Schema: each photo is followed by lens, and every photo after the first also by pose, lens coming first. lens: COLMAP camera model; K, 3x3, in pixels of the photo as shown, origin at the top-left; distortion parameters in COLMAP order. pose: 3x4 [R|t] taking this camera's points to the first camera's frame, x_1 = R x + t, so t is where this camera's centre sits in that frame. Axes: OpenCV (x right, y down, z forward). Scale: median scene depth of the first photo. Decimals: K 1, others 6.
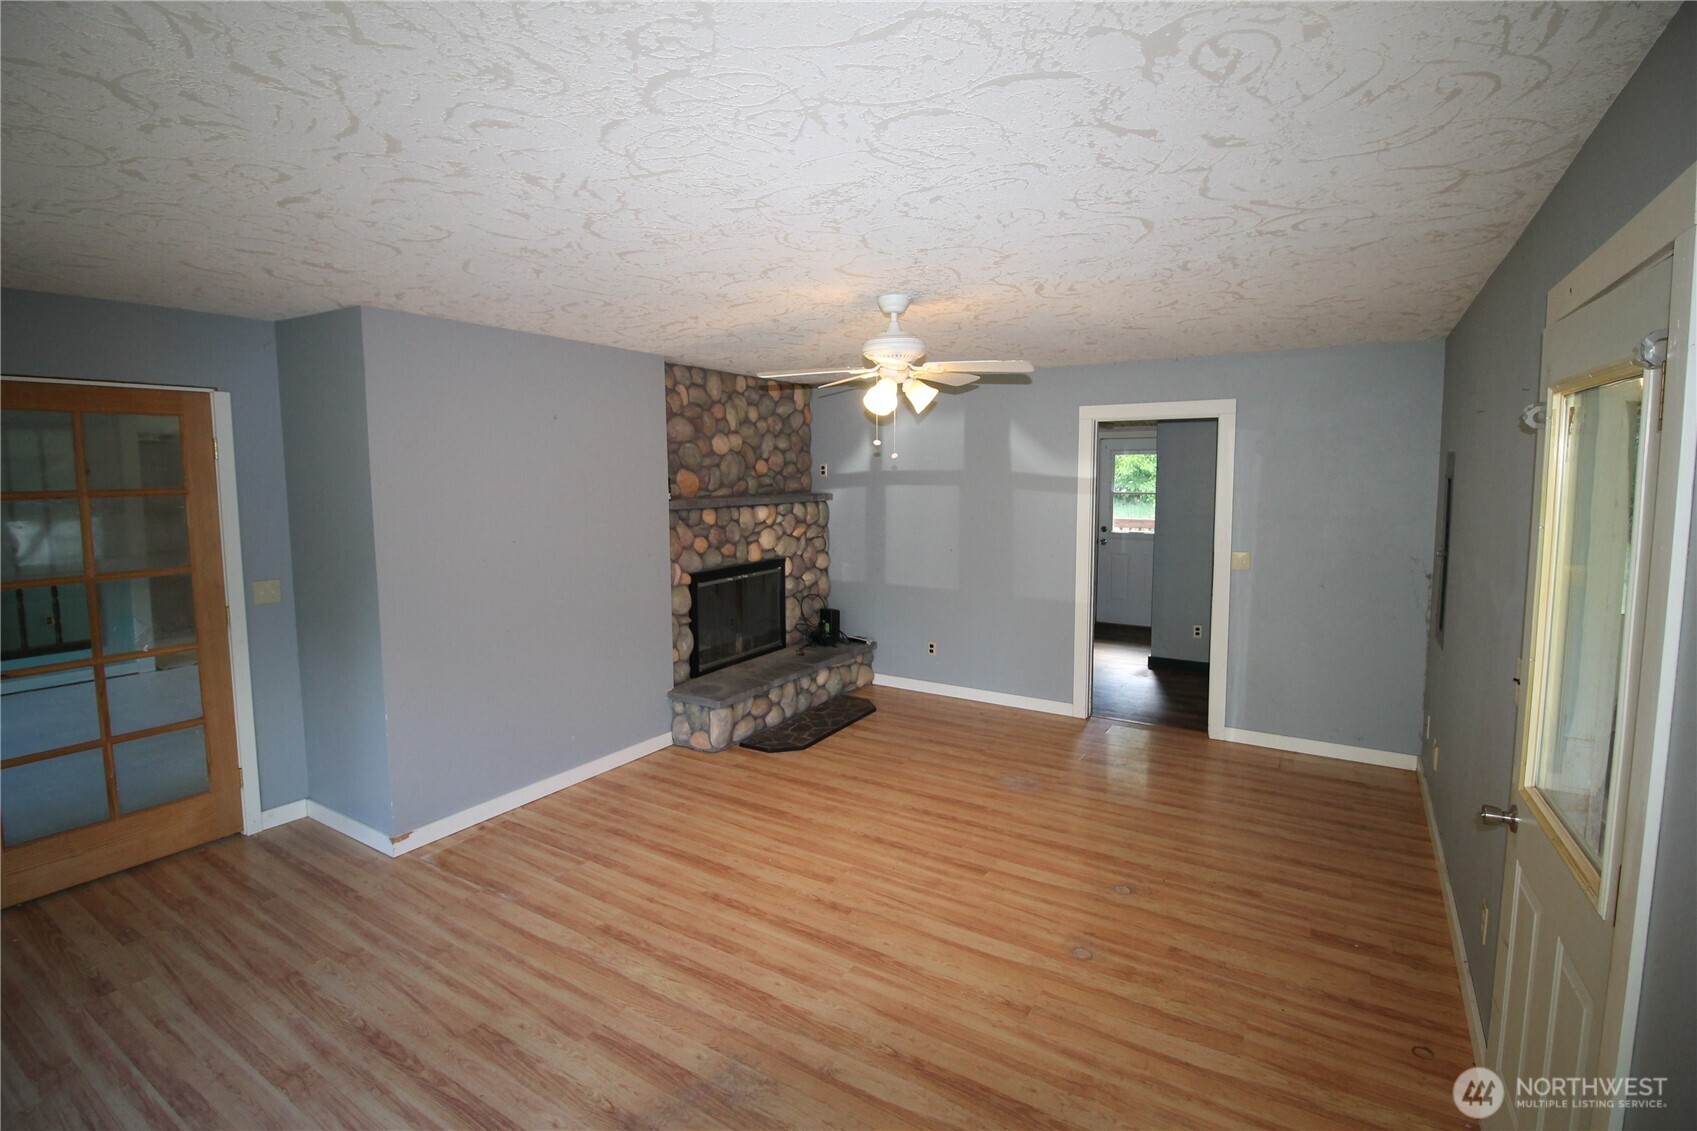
lens RADIAL K [[796.9, 0, 851.7], [0, 796.9, 562.7], [0, 0, 1]] dist [-0.002769, -0.001317]
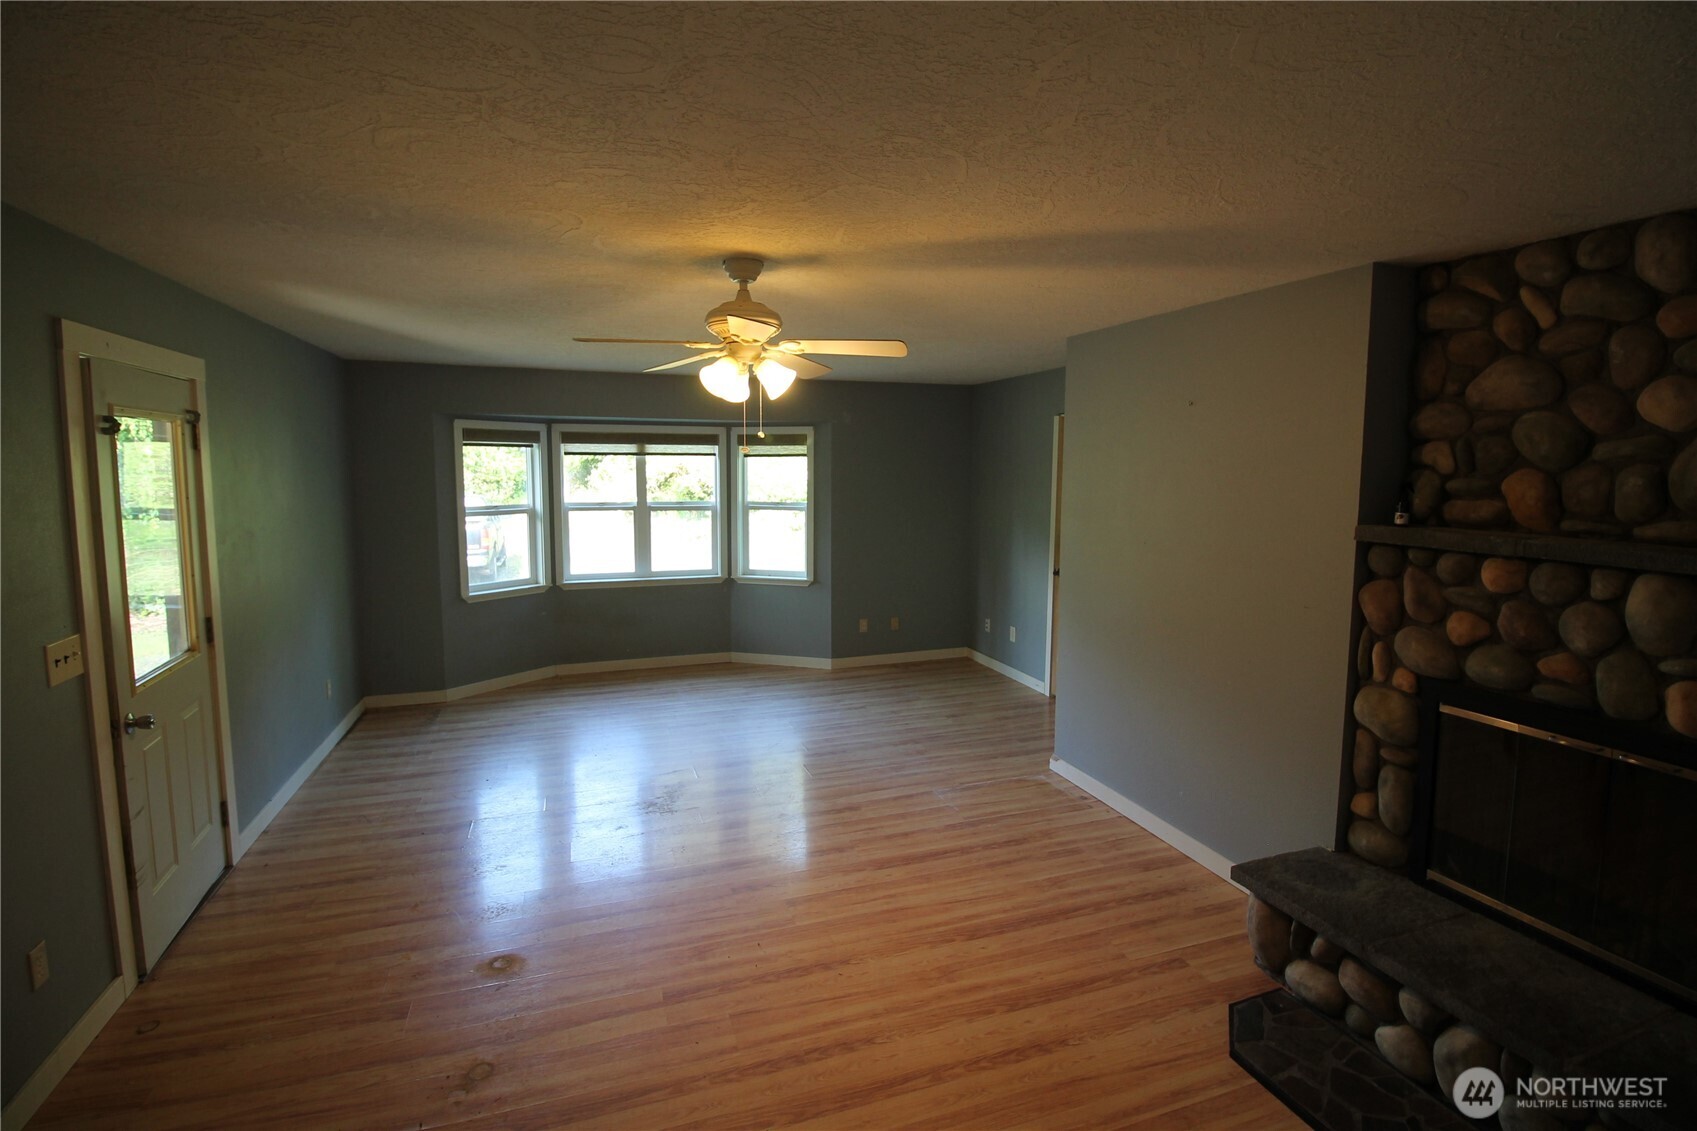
lens RADIAL K [[796.9, 0, 853.7], [0, 796.9, 551.2], [0, 0, 1]] dist [-0.002769, -0.001317]
pose [[-0.621820, 0.084932, -0.778541, 0.522631], [-0.095191, 0.978535, 0.182779, -0.155571], [0.777354, 0.187766, -0.600388, 1.298151]]
